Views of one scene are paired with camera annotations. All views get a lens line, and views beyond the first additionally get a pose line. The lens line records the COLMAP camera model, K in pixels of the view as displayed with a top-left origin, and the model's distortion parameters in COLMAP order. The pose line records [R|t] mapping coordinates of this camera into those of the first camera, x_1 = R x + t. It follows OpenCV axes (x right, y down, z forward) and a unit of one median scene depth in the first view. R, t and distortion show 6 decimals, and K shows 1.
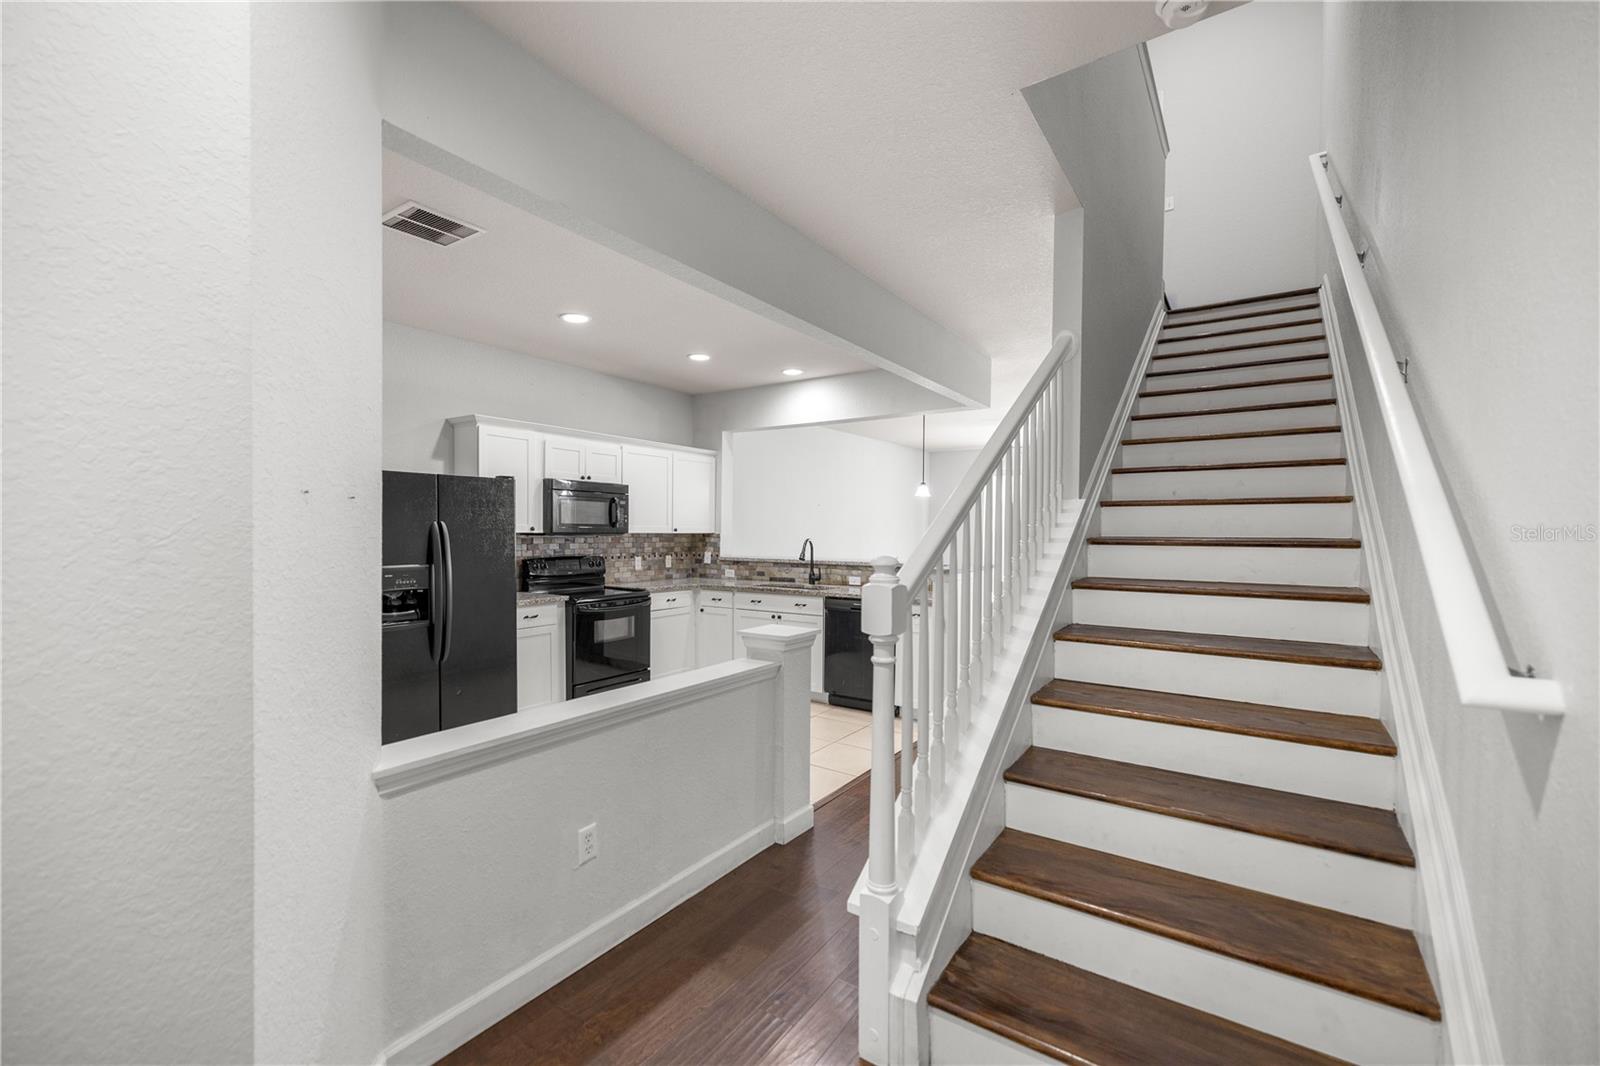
lens RADIAL K [[674.0, 0, 792.4], [0, 674.0, 533.9], [0, 0, 1]] dist [-0.001120, 0.000268]
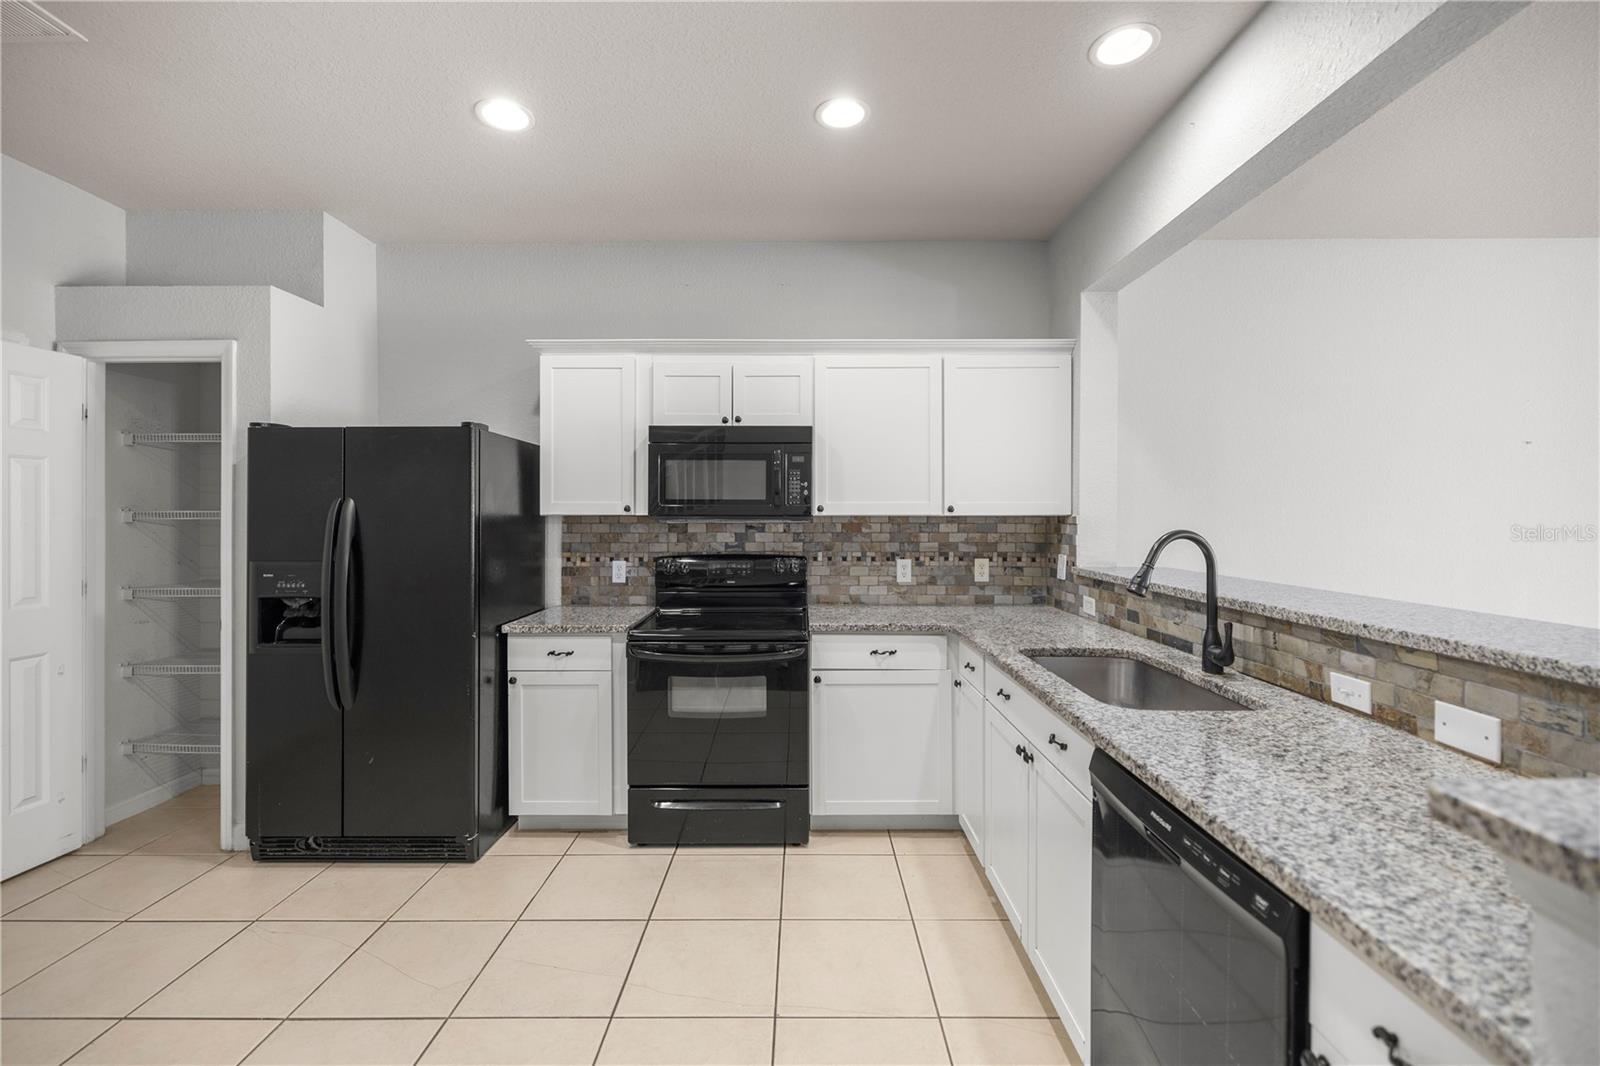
lens RADIAL K [[674.0, 0, 800.7], [0, 674.0, 509.1], [0, 0, 1]] dist [-0.001120, 0.000268]
pose [[0.556027, -0.013517, -0.831054, 0.189531], [0.000357, 0.999872, -0.016024, 0.002304], [0.831164, 0.008613, 0.555961, 0.665121]]
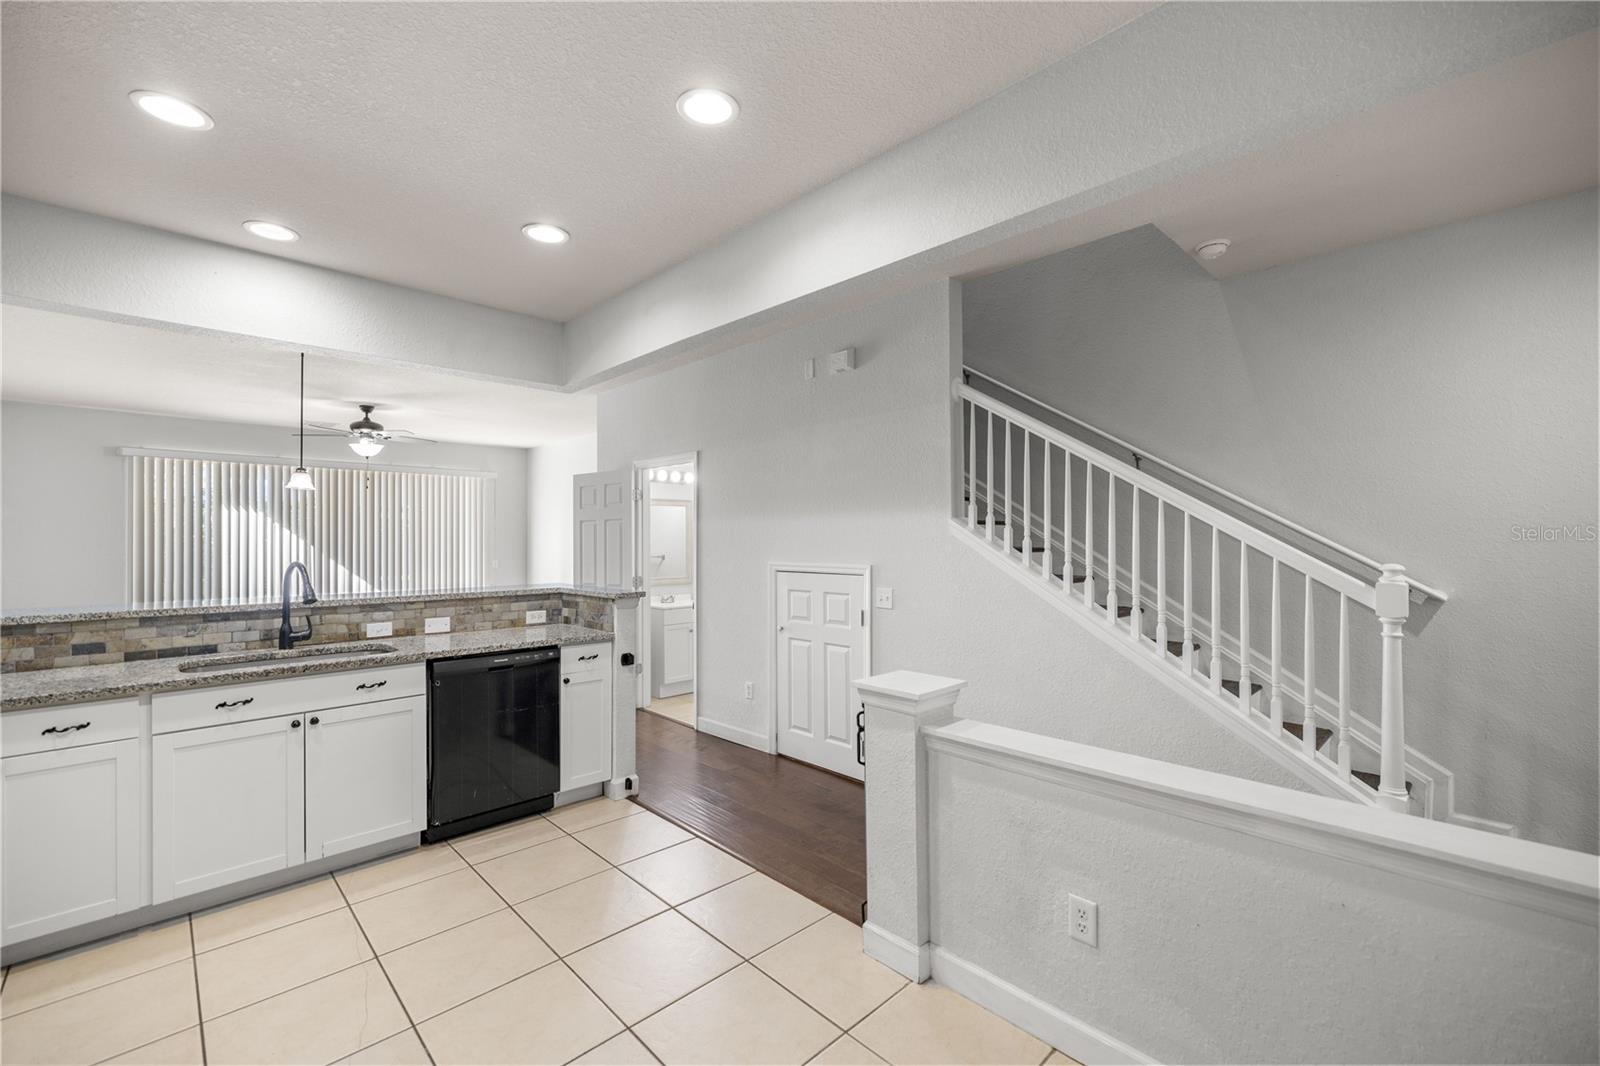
lens RADIAL K [[674.0, 0, 811.4], [0, 674.0, 528.7], [0, 0, 1]] dist [-0.001120, 0.000268]
pose [[0.197684, 0.009269, 0.980222, -0.405859], [0.009101, 0.999895, -0.011290, -0.008757], [-0.980224, 0.011153, 0.197578, 0.503812]]
